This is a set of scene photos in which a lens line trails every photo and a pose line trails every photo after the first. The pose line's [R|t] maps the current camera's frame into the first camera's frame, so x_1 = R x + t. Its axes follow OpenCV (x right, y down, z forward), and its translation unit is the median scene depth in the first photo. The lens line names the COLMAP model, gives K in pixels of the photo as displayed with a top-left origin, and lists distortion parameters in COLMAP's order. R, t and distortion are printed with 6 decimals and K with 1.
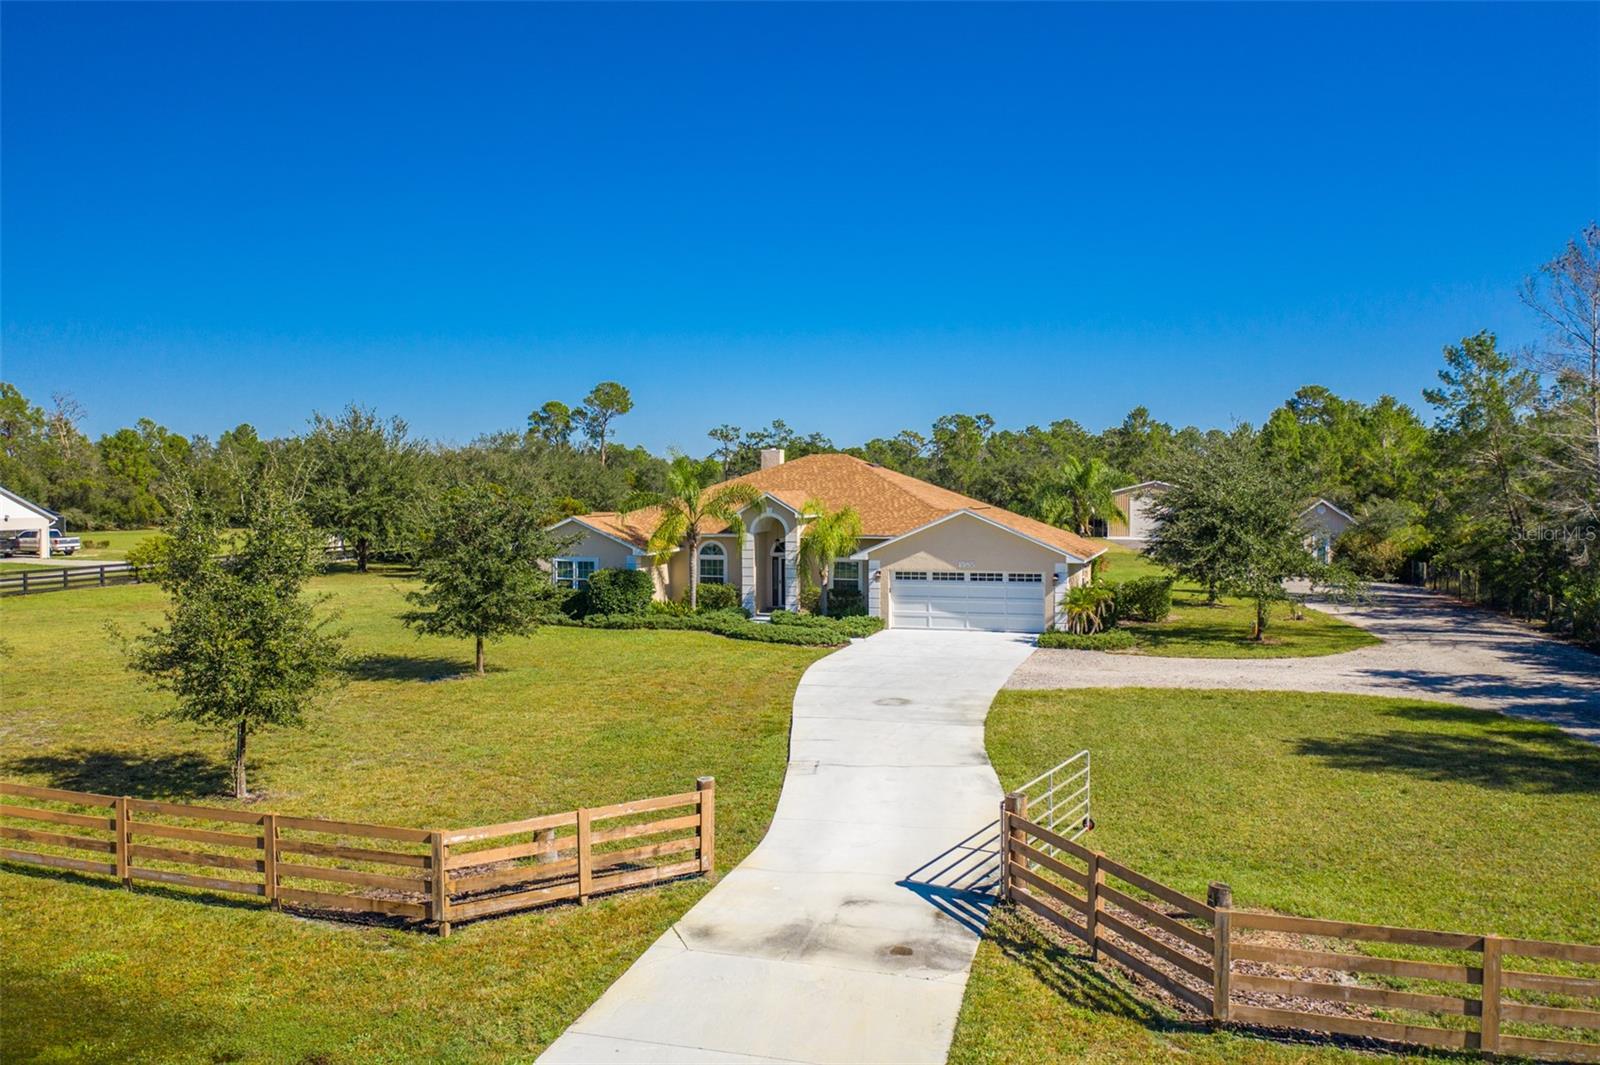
lens RADIAL K [[1253.9, 0, 800.0], [0, 1253.9, 532.5], [0, 0, 1]] dist [-0.048731, 0.033807]
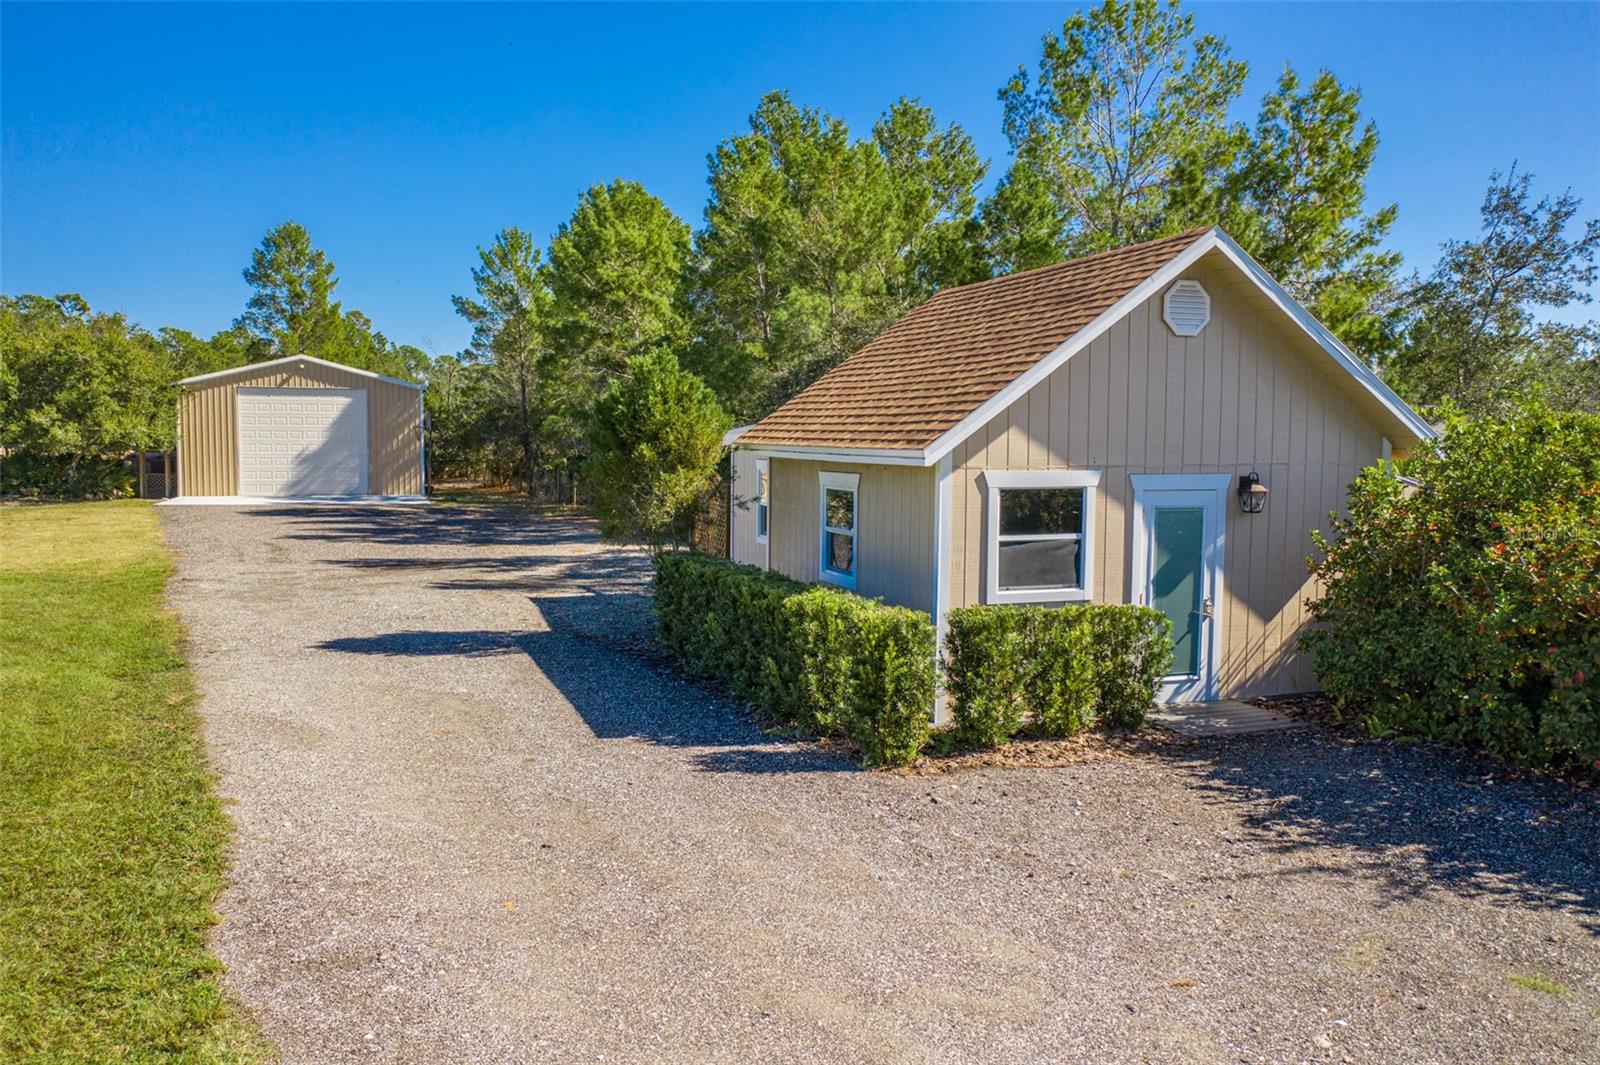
lens RADIAL K [[1253.9, 0, 800.0], [0, 1253.9, 532.5], [0, 0, 1]] dist [-0.048731, 0.033807]
pose [[0.827714, -0.036472, 0.559964, 0.529080], [0.014426, 0.998939, 0.043739, 0.000722], [-0.560965, -0.028126, 0.827361, 1.593898]]
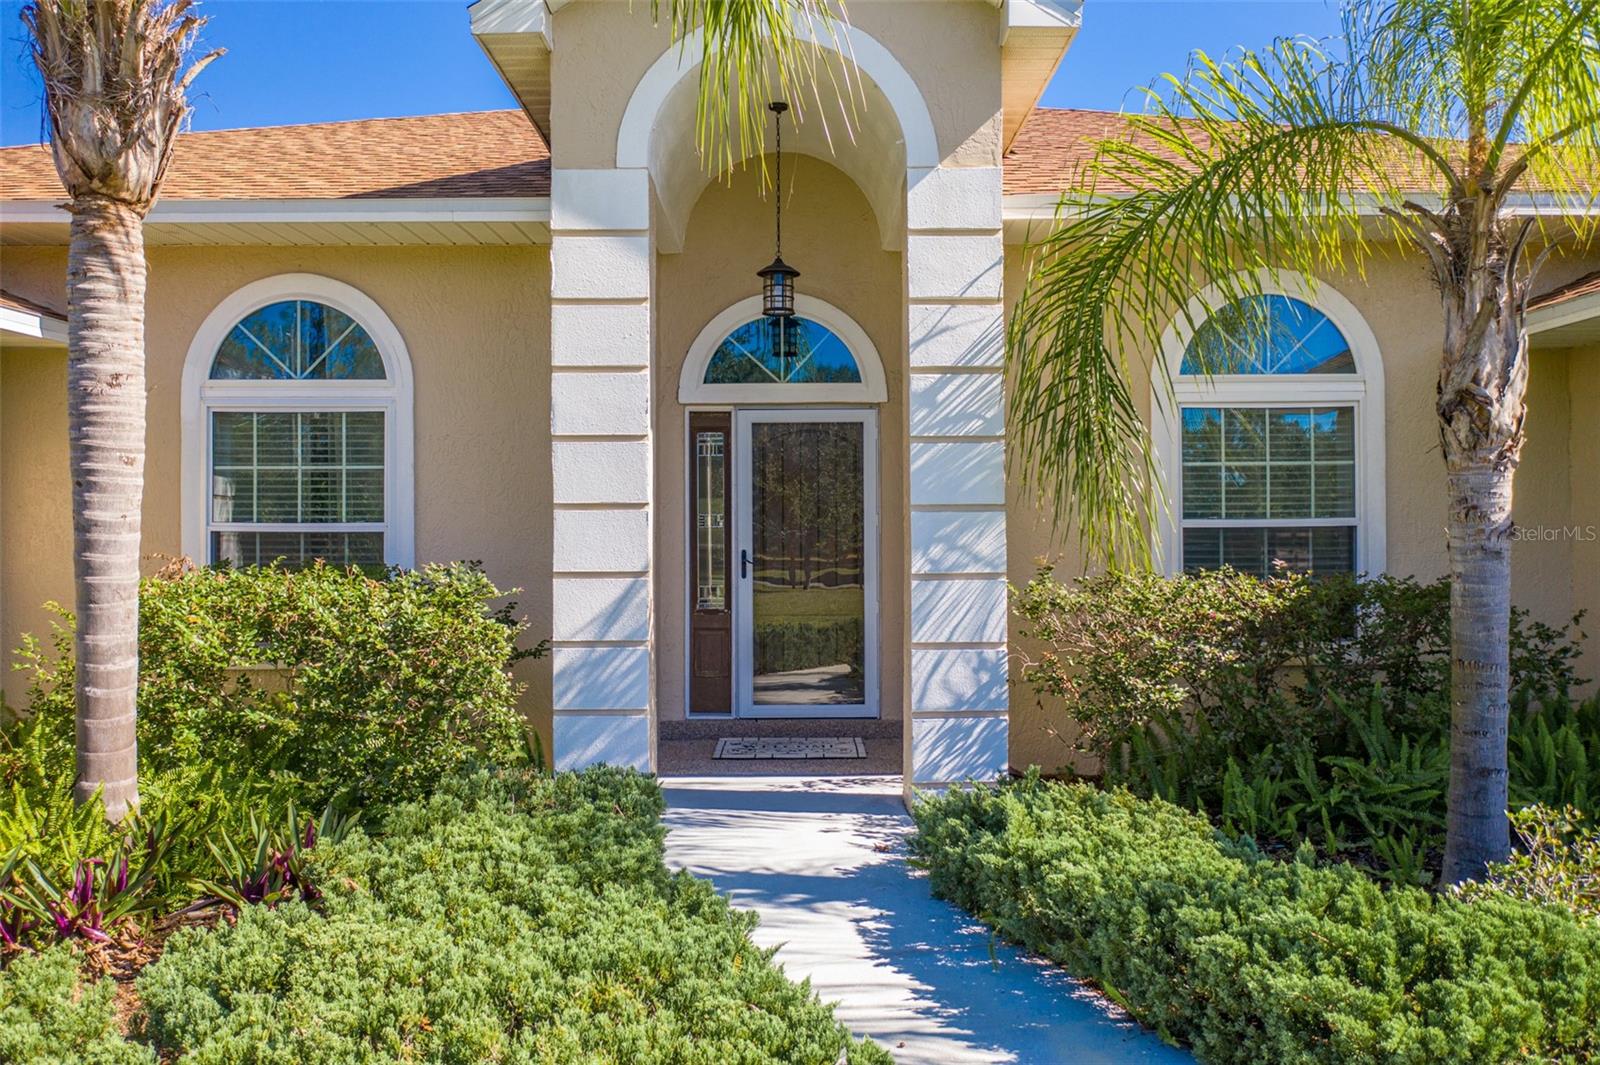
lens RADIAL K [[1253.9, 0, 800.0], [0, 1253.9, 532.5], [0, 0, 1]] dist [-0.048731, 0.033807]
pose [[0.949507, -0.004977, 0.313705, -0.067993], [0.017221, 0.999194, -0.036270, 0.046704], [-0.313272, 0.039841, 0.948827, 0.952472]]
